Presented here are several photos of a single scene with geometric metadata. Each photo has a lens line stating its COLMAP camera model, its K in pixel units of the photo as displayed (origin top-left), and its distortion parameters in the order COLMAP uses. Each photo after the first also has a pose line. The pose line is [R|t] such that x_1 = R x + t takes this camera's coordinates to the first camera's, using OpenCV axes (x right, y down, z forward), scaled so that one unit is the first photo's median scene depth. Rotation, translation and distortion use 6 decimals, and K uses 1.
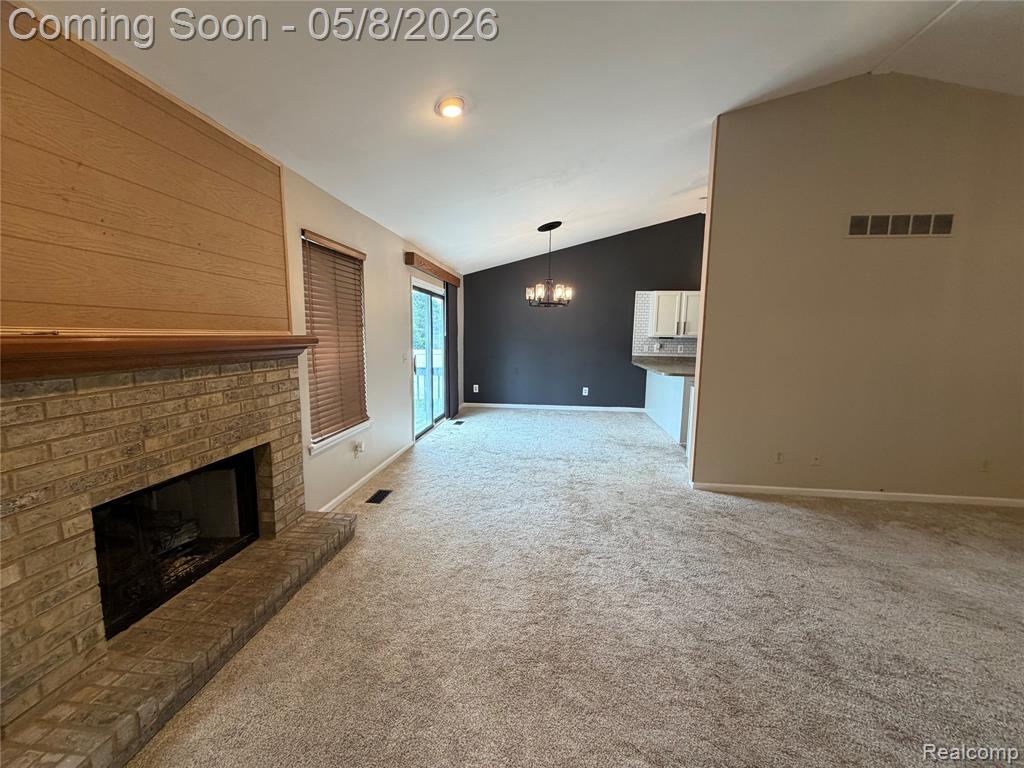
lens RADIAL K [[410.9, 0, 511.5], [0, 410.9, 383.8], [0, 0, 1]] dist [-0.000951, -0.000007]
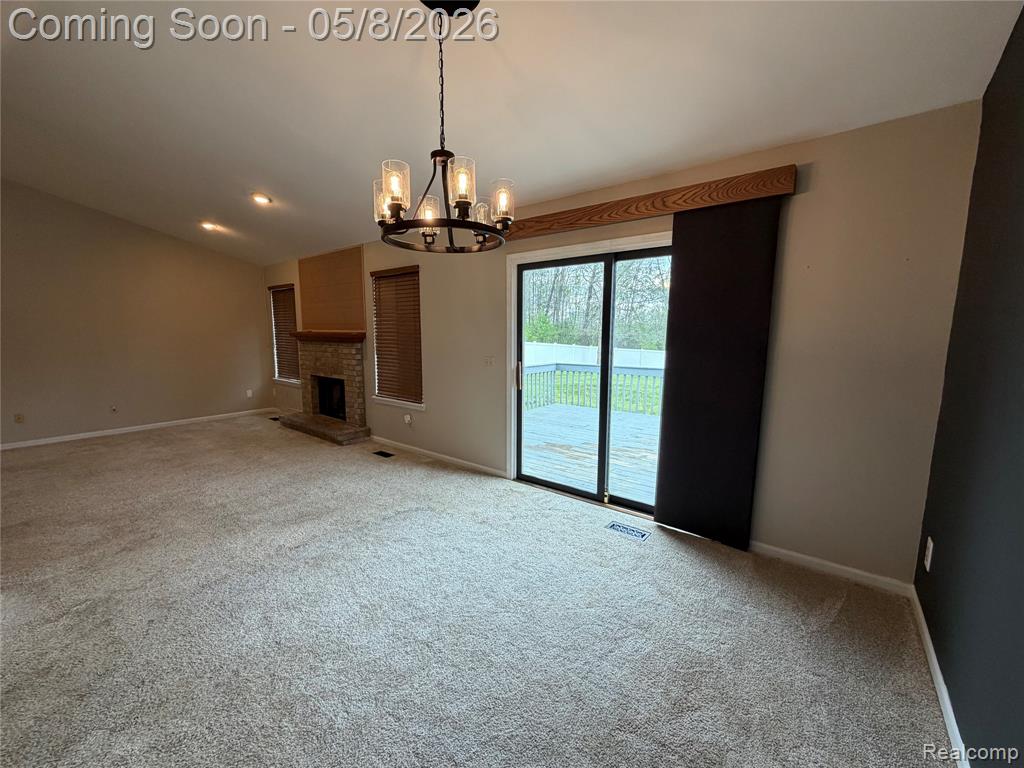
lens RADIAL K [[410.9, 0, 511.2], [0, 410.9, 386.4], [0, 0, 1]] dist [-0.000951, -0.000007]
pose [[-0.535002, 0.102048, -0.838665, 0.558799], [-0.112671, 0.975193, 0.190536, -0.242943], [0.837304, 0.196430, -0.510233, 2.007607]]
